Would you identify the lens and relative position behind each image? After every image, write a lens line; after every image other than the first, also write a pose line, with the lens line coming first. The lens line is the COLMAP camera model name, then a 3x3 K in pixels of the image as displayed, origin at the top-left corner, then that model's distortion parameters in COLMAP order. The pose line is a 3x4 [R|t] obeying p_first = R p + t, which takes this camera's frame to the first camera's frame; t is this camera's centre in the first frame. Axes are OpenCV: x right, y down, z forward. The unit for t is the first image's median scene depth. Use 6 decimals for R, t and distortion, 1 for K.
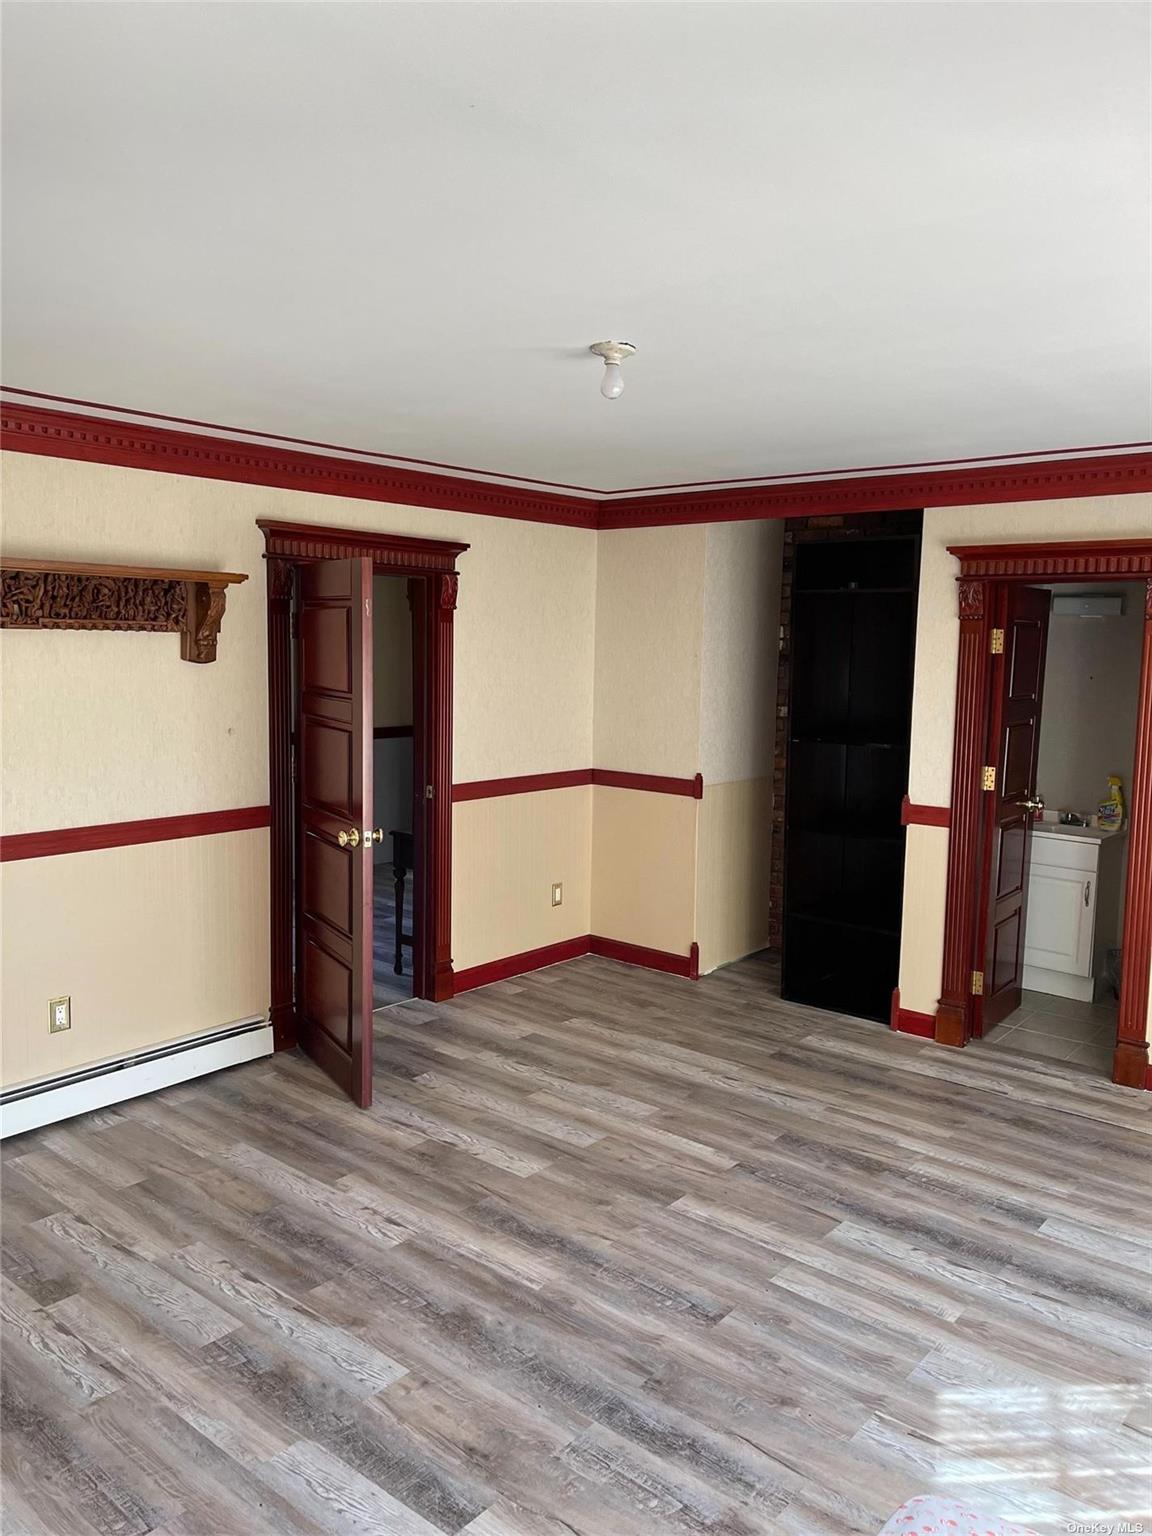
lens RADIAL K [[1161.6, 0, 575.4], [0, 1161.6, 765.5], [0, 0, 1]] dist [0.047065, -0.035588]
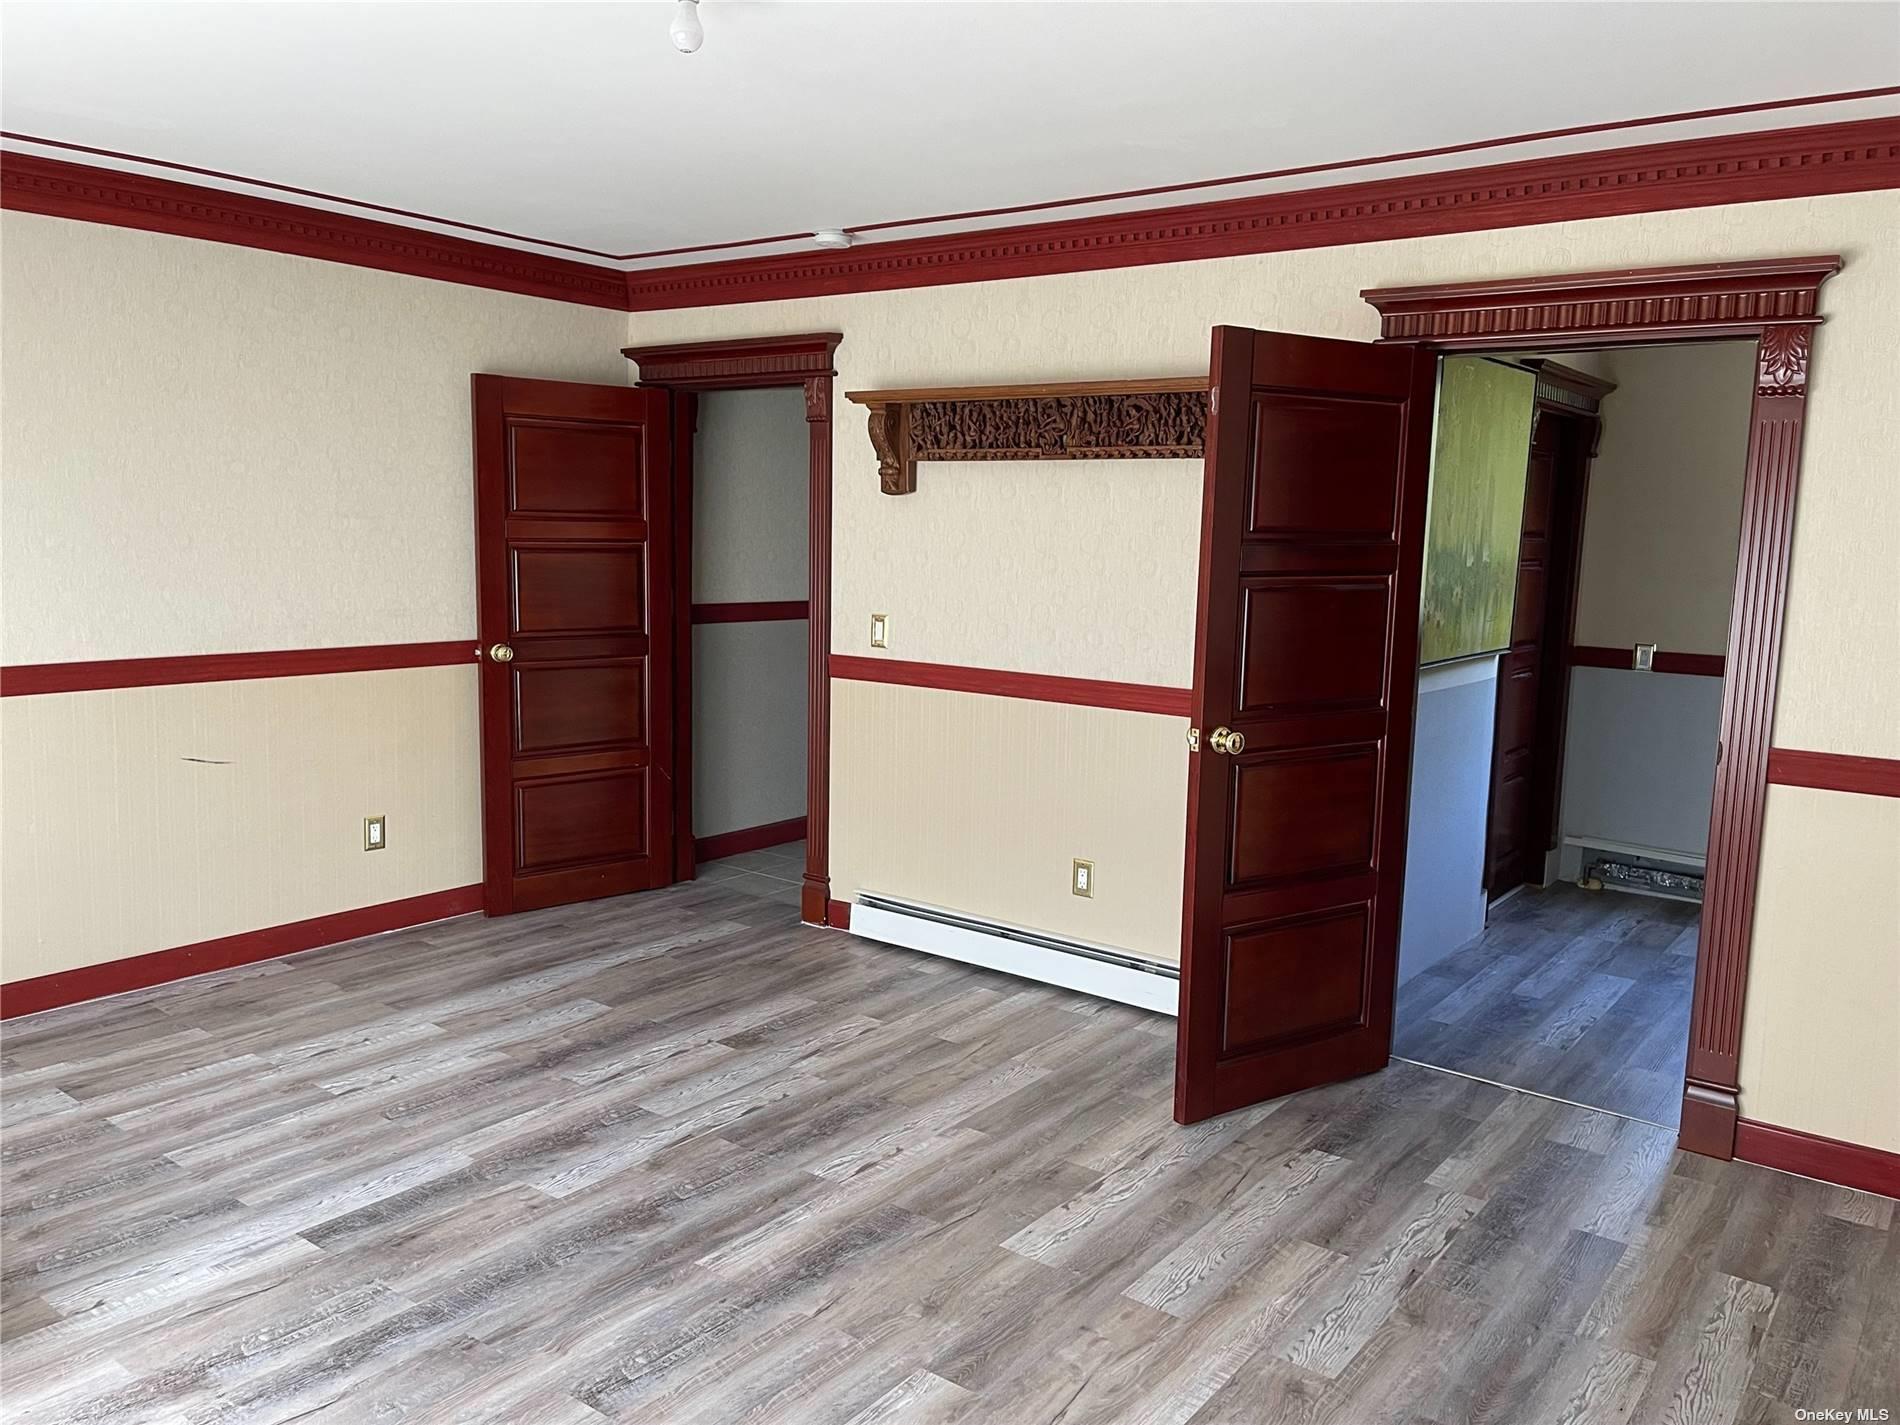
lens RADIAL K [[1438.6, 0, 953.4], [0, 1438.6, 722.3], [0, 0, 1]] dist [0.052906, -0.049577]
pose [[0.045388, 0.124148, -0.991225, 0.682766], [-0.130309, 0.984505, 0.117340, -0.030717], [0.990434, 0.123840, 0.060863, 0.825324]]
